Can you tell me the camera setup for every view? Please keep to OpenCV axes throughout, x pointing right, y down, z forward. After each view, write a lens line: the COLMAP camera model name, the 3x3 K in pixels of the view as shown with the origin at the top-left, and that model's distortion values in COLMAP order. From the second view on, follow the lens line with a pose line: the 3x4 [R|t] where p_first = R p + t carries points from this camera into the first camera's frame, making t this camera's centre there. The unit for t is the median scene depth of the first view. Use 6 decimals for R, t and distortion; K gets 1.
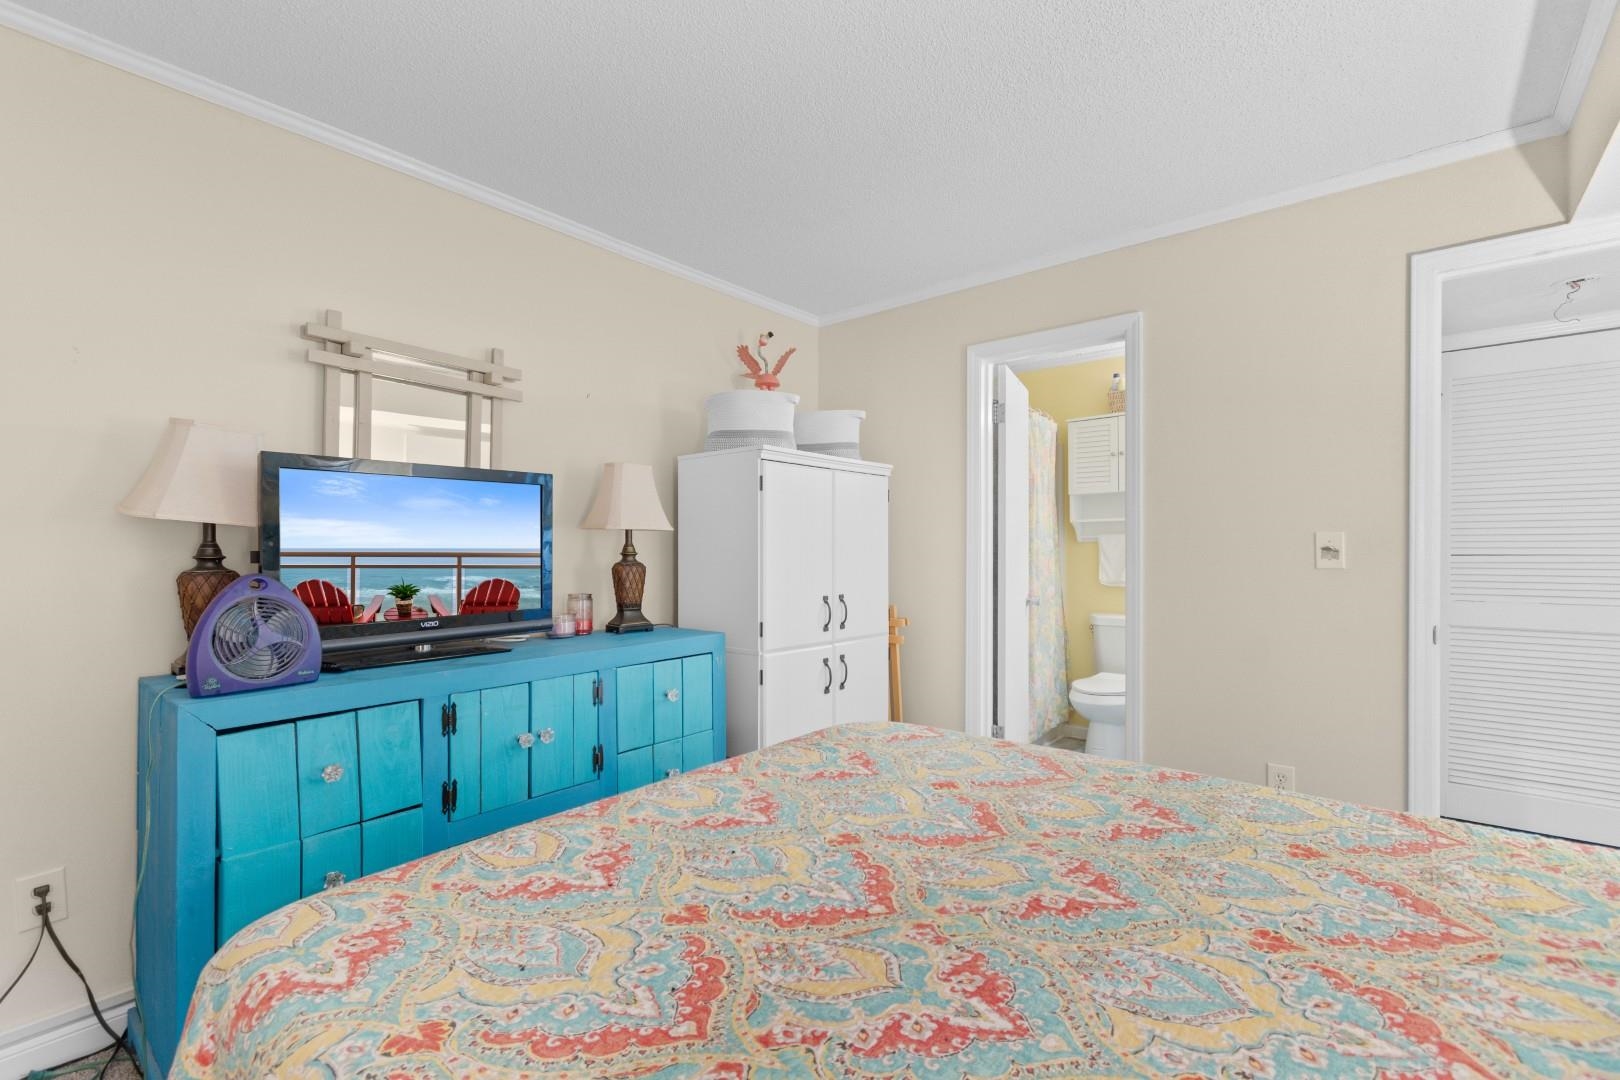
lens RADIAL K [[716.9, 0, 818.6], [0, 716.9, 550.4], [0, 0, 1]] dist [0.001395, 0.000502]
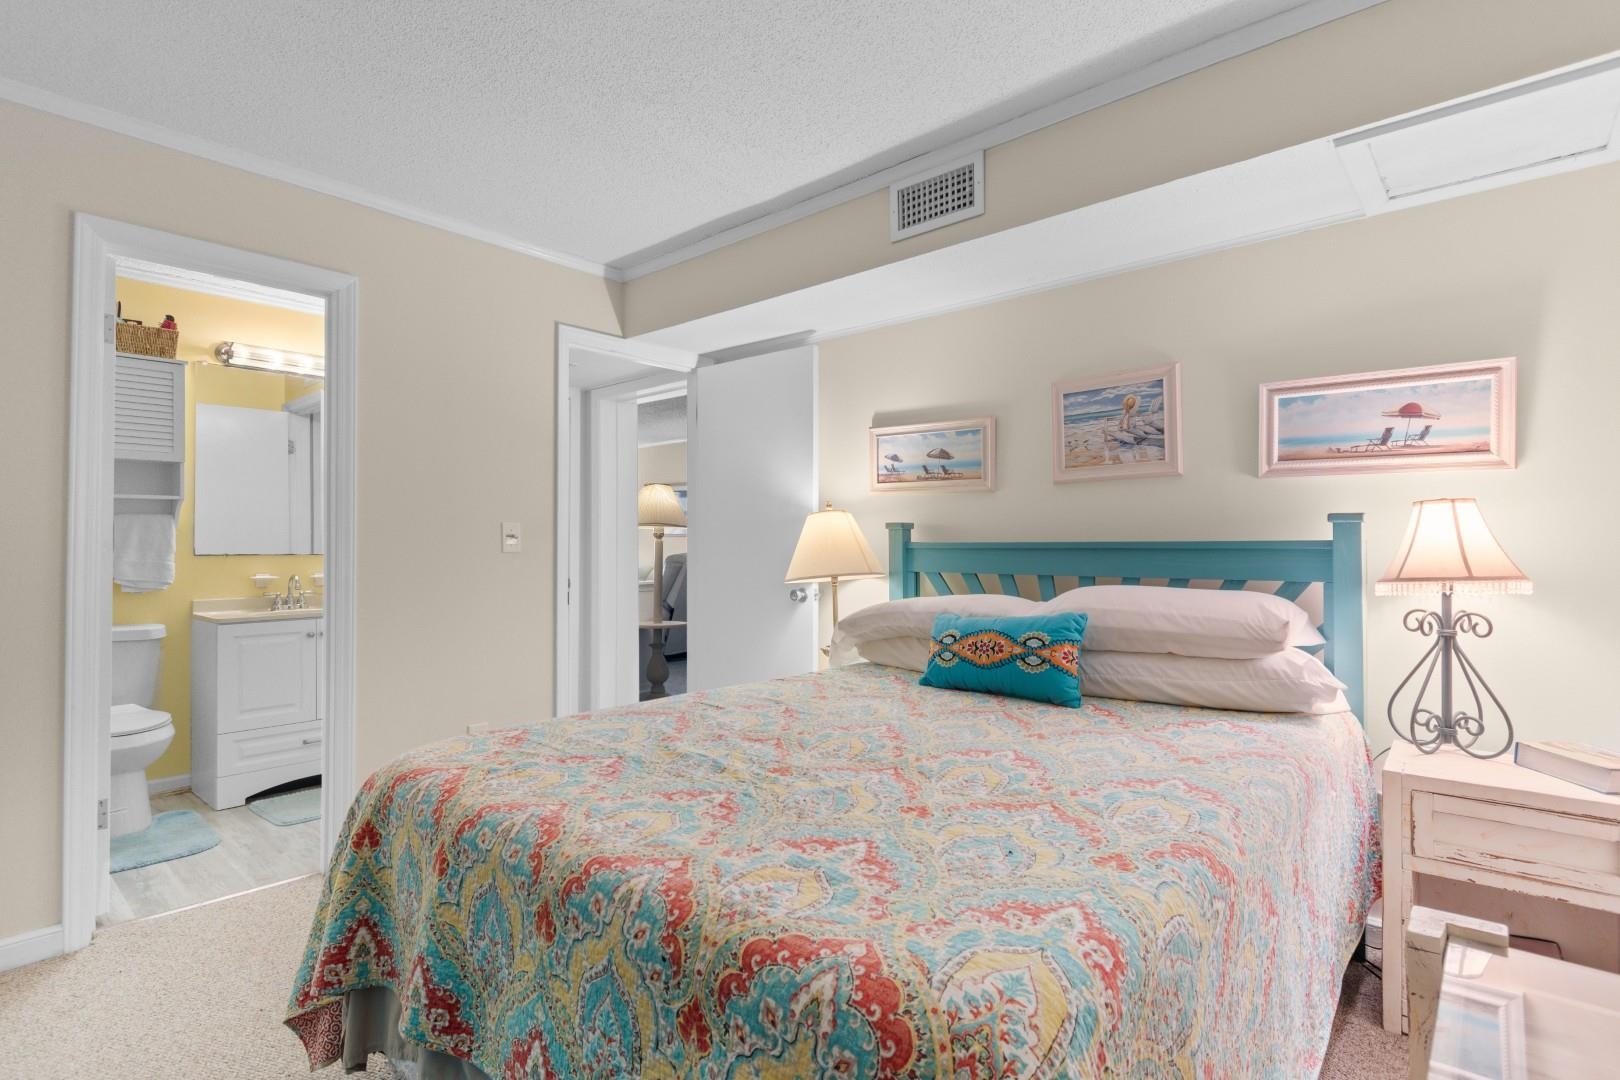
lens RADIAL K [[775.6, 0, 806.4], [0, 775.6, 542.6], [0, 0, 1]] dist [0.000895, 0.000162]
pose [[0.043562, 0.005457, 0.999036, -1.135561], [-0.000444, 0.999985, -0.005443, 0.030156], [-0.999051, -0.000207, 0.043563, 0.825978]]
